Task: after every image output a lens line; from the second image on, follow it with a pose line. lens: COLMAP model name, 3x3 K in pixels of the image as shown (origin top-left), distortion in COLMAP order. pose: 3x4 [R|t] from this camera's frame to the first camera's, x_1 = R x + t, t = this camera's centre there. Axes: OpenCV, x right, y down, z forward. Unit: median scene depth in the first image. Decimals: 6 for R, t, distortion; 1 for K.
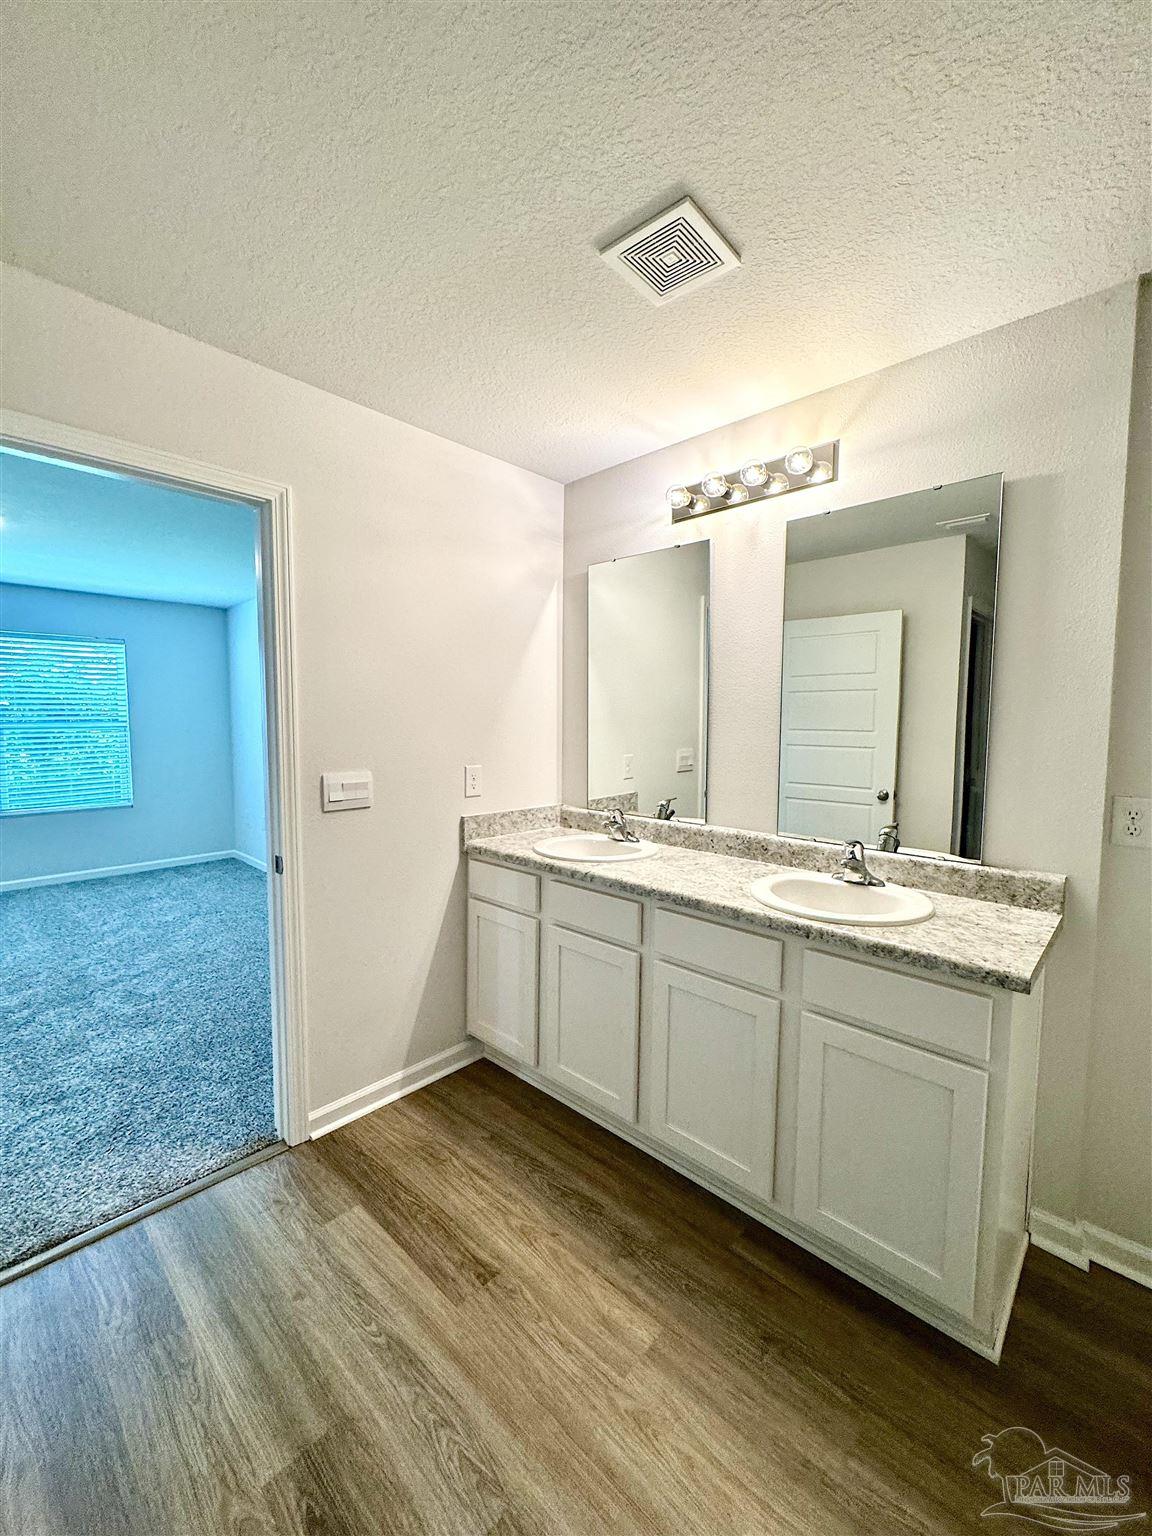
lens RADIAL K [[617.1, 0, 584.4], [0, 617.1, 764.8], [0, 0, 1]] dist [-0.001610, 0.000358]
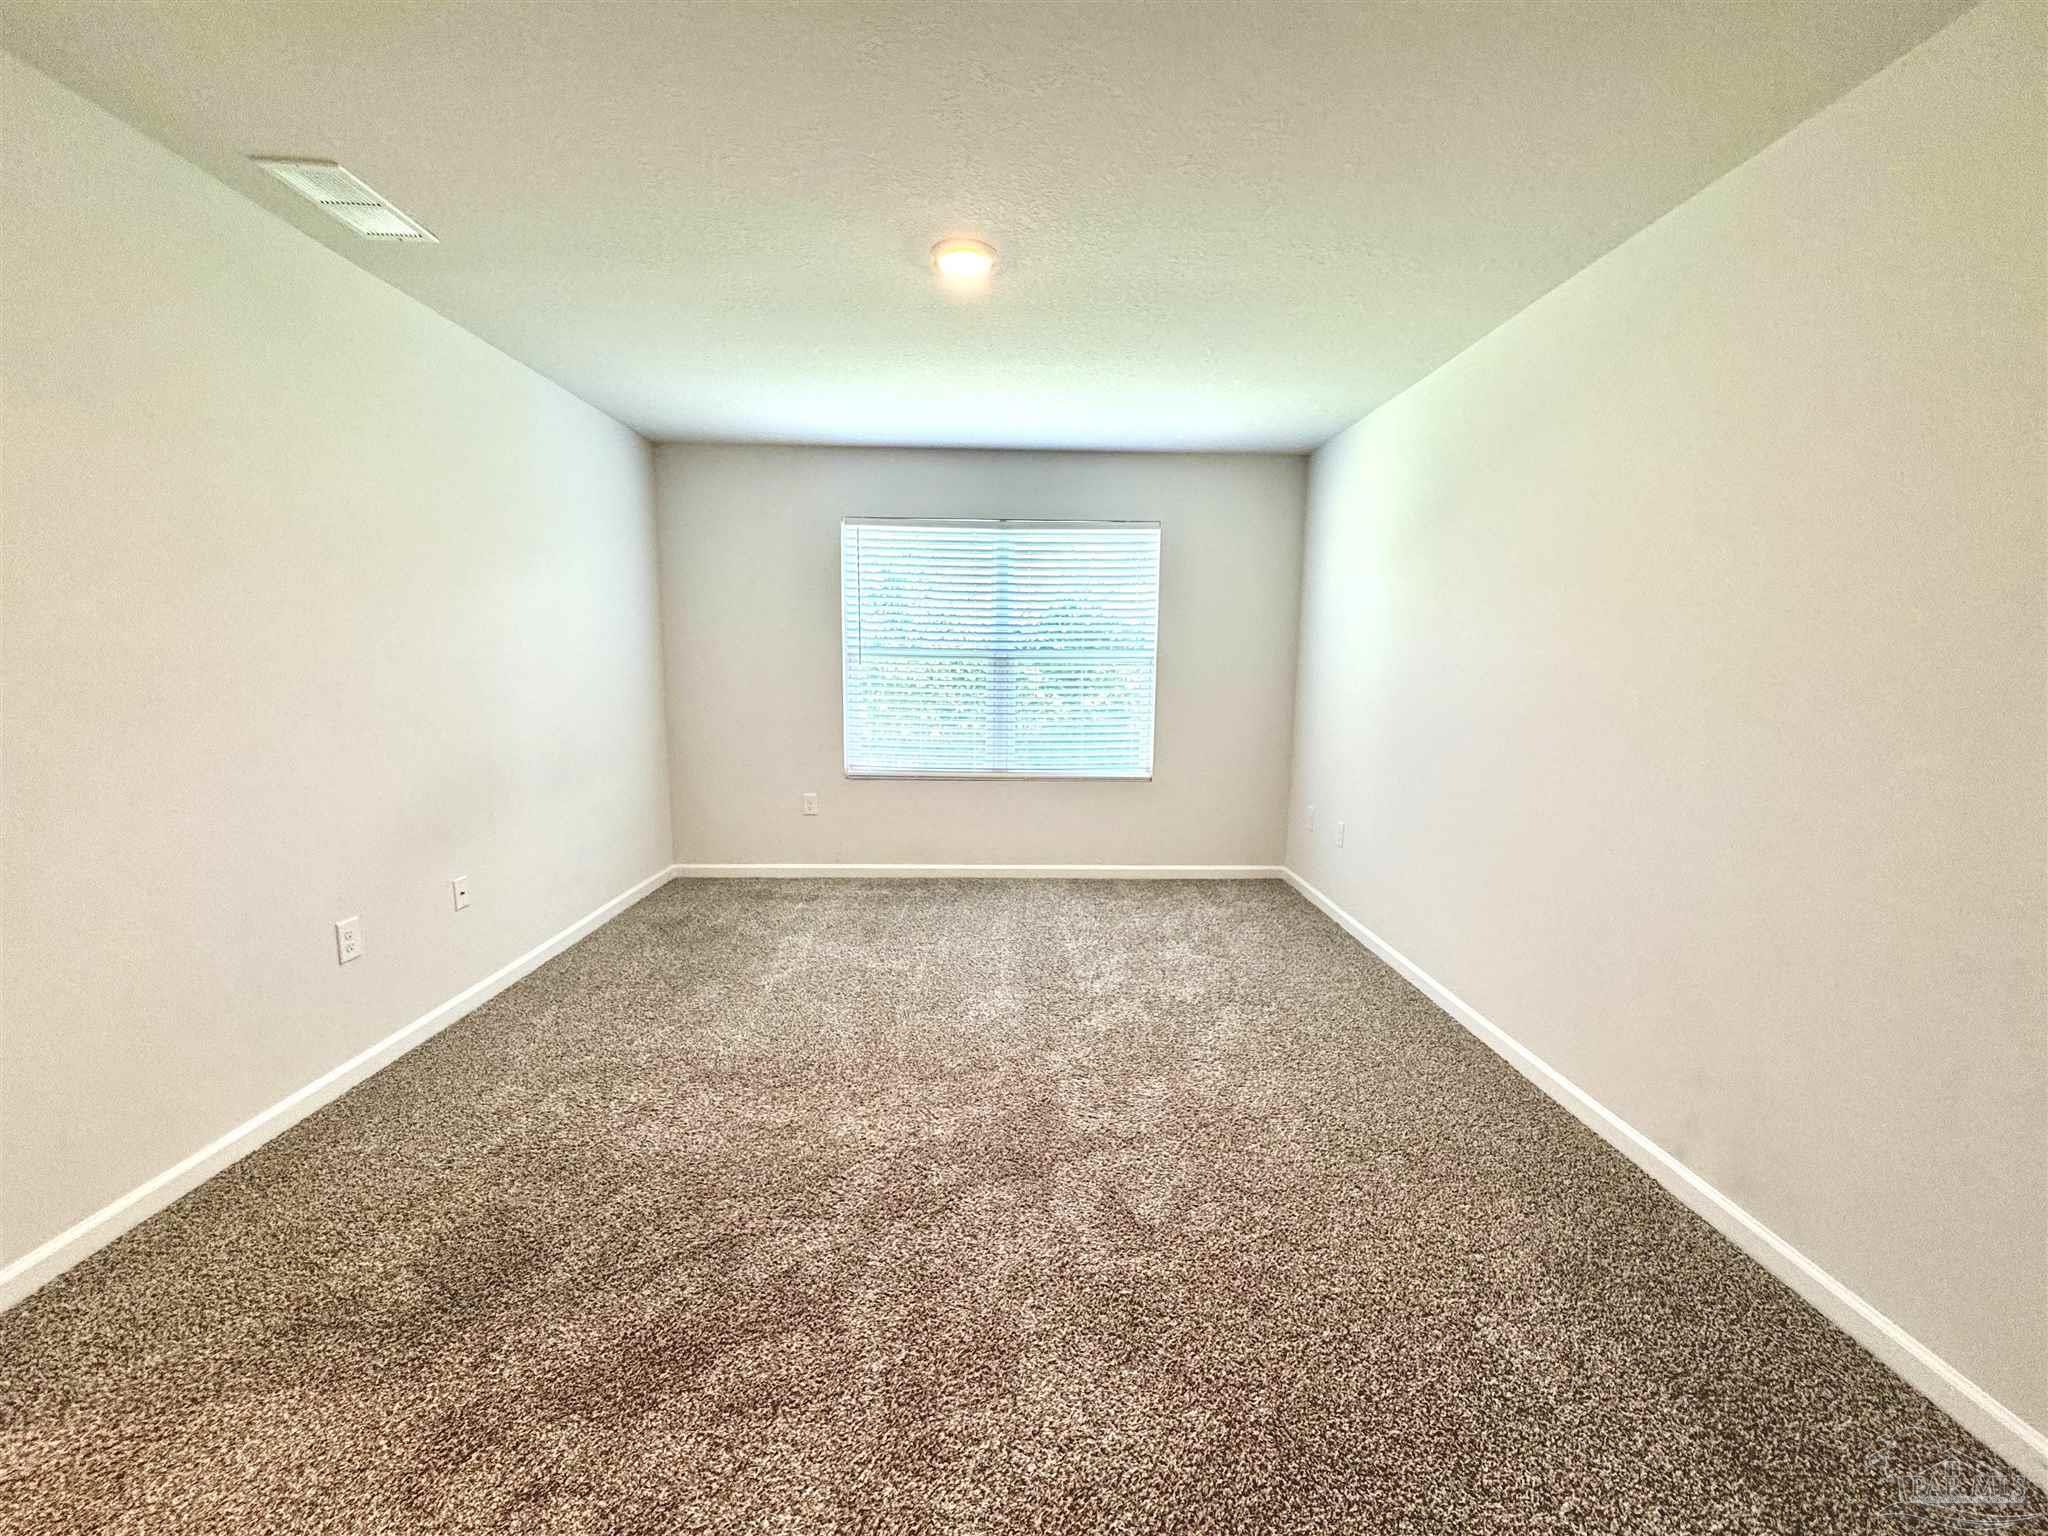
lens RADIAL K [[822.8, 0, 1026.9], [0, 822.8, 777.3], [0, 0, 1]] dist [-0.001610, 0.000358]
pose [[0.701708, 0.103863, -0.704854, -0.507428], [-0.060492, 0.994430, 0.086312, -0.006642], [0.709892, -0.017928, 0.704082, 0.704875]]
